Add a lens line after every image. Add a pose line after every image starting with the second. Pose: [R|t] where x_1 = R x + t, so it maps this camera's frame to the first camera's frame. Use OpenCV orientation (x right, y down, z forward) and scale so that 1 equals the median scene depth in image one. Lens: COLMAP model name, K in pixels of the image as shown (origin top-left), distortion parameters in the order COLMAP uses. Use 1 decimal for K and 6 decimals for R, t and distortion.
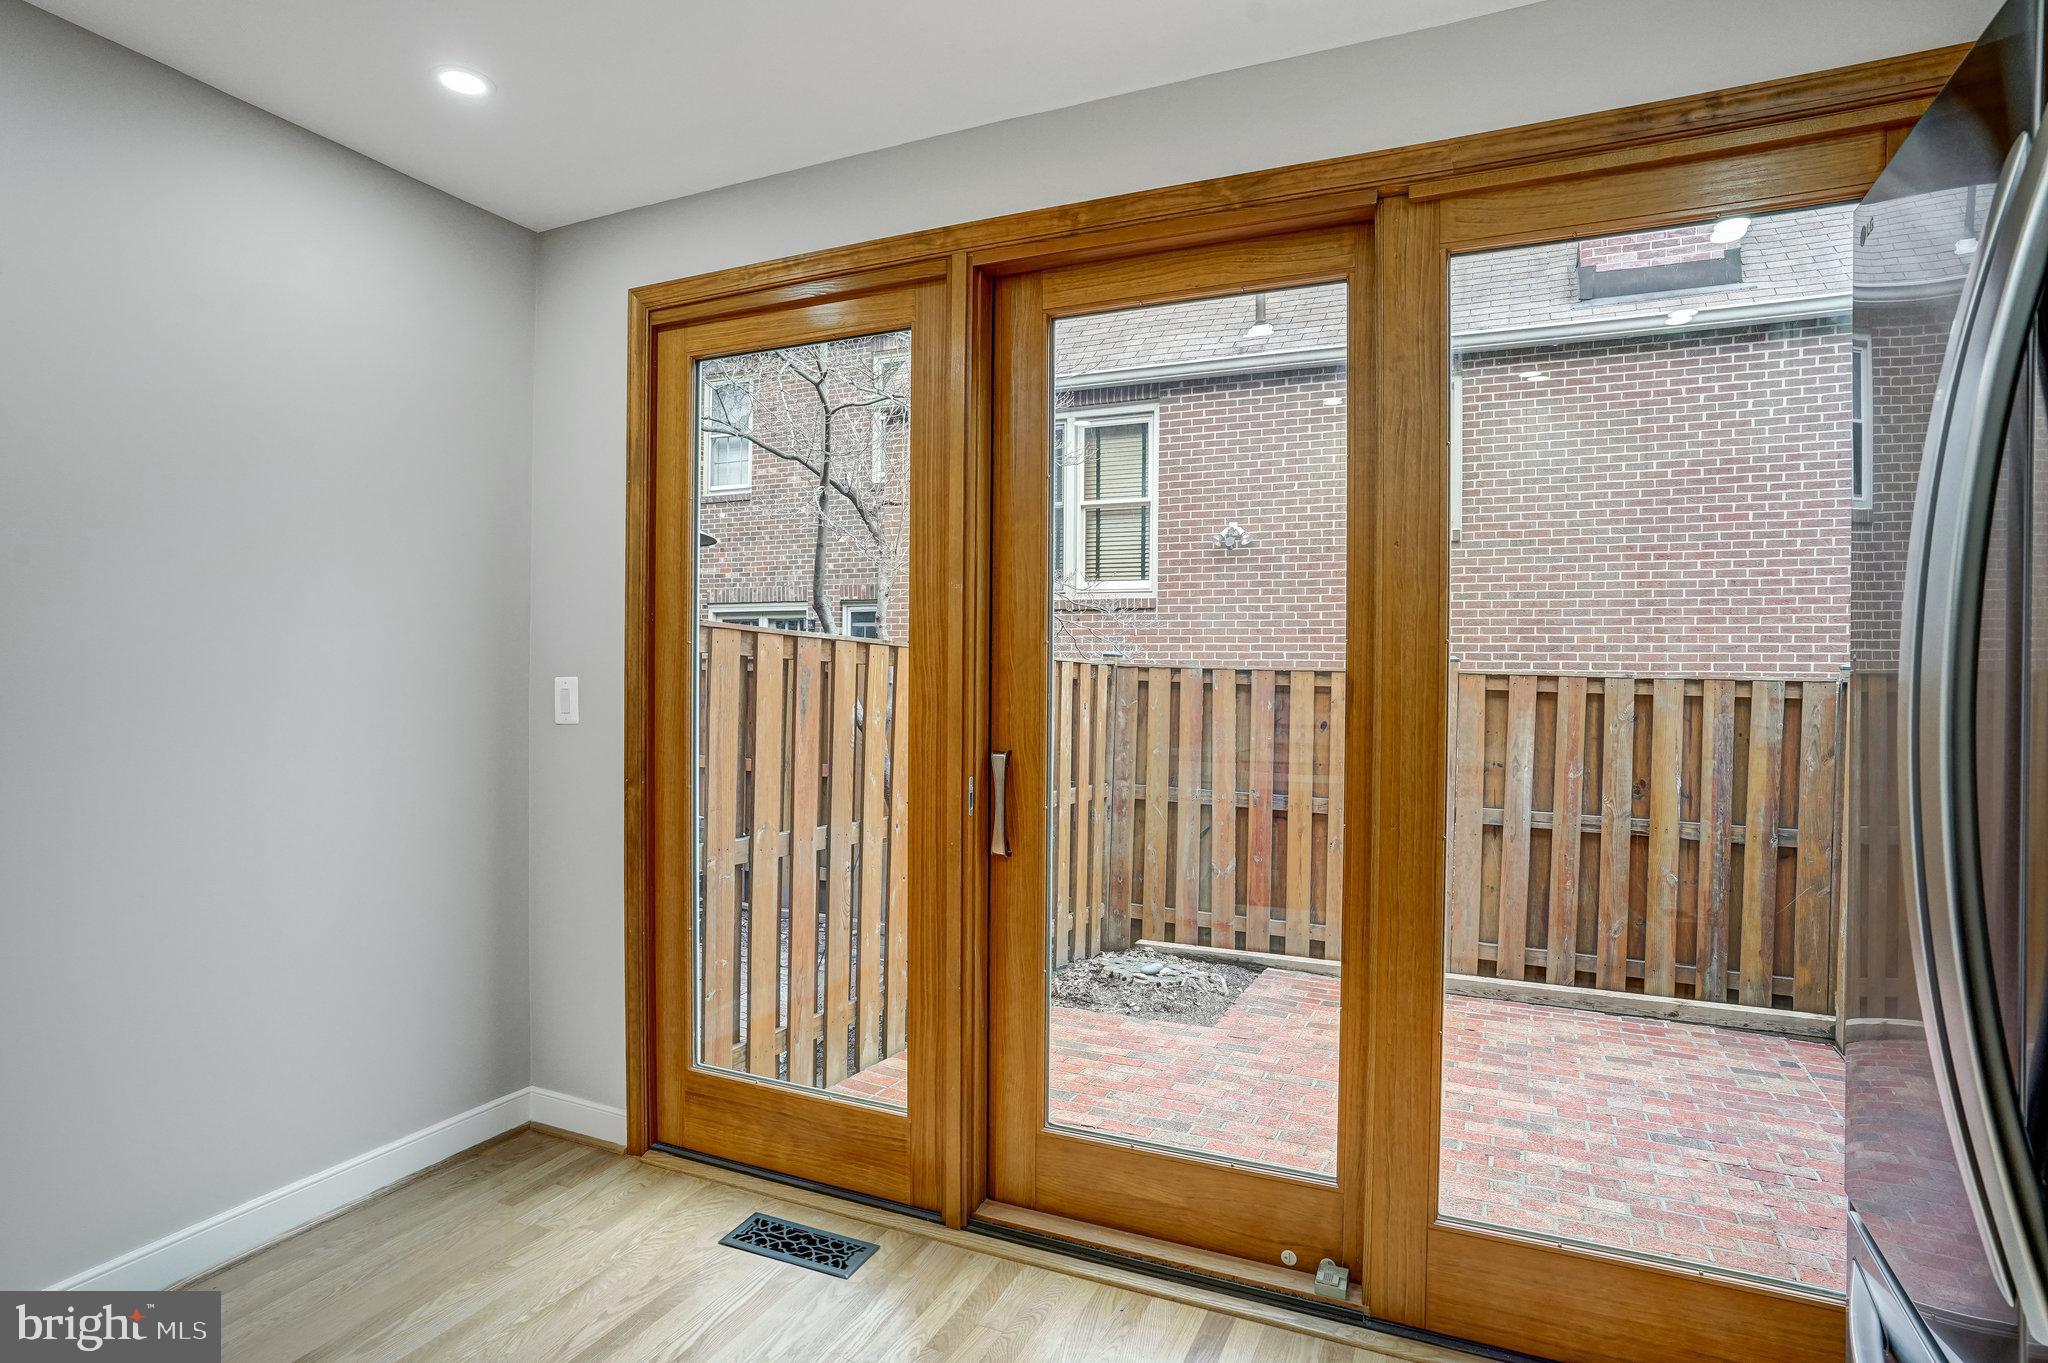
lens RADIAL K [[1108.8, 0, 1019.5], [0, 1108.8, 676.5], [0, 0, 1]] dist [-0.007588, 0.001367]
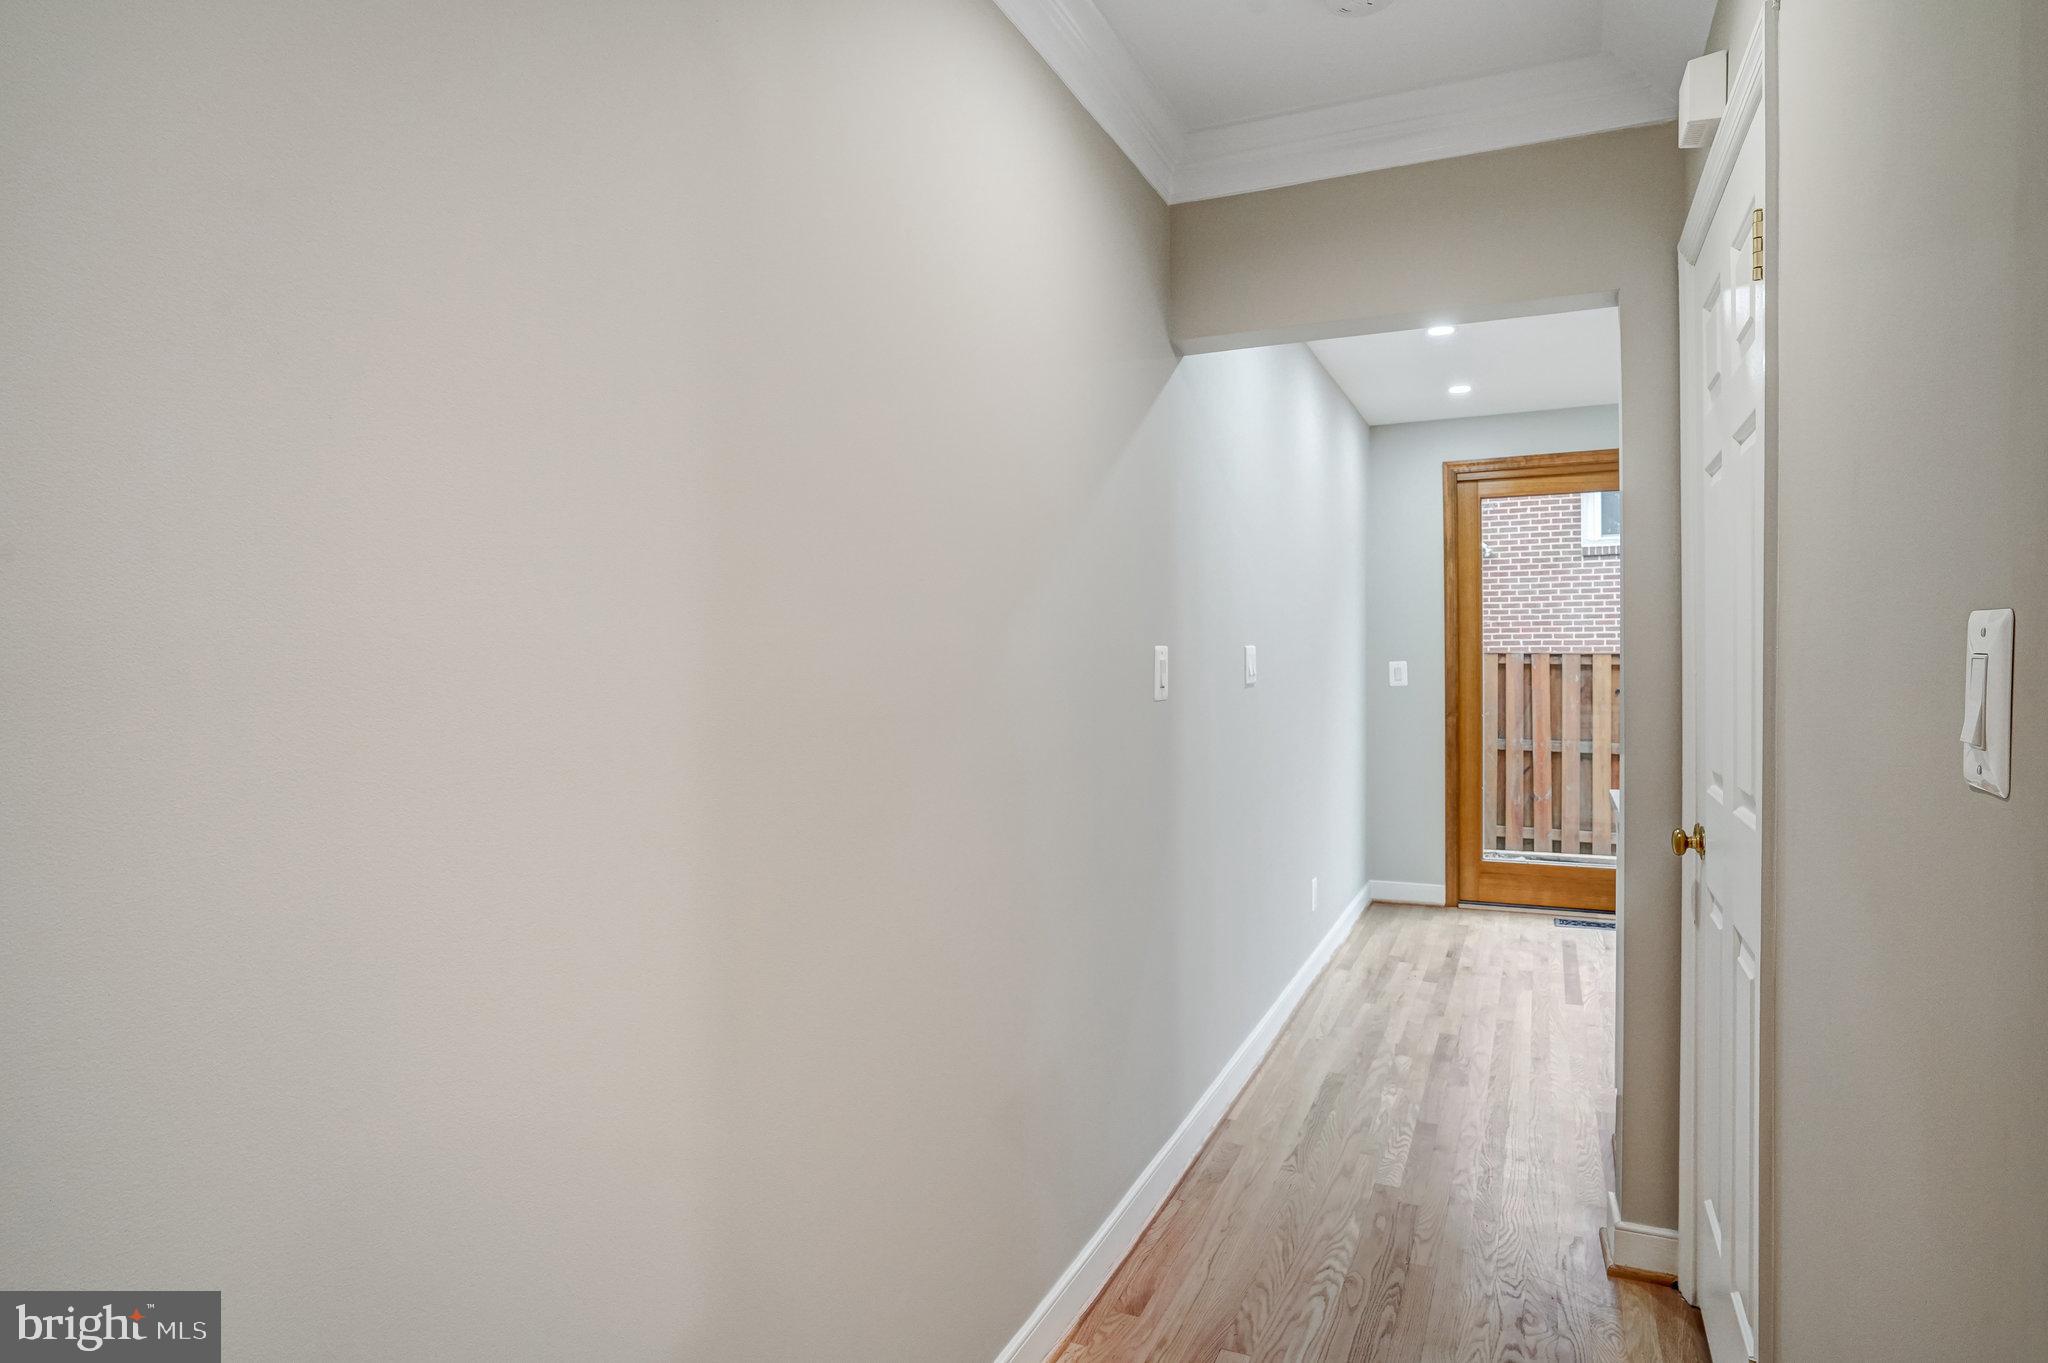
lens RADIAL K [[1108.8, 0, 1025.3], [0, 1108.8, 685.5], [0, 0, 1]] dist [-0.007588, 0.001367]
pose [[0.999802, -0.018503, -0.007380, -0.463687], [0.018615, 0.999707, 0.015496, 0.000053], [0.007091, -0.015630, 0.999853, -0.406055]]
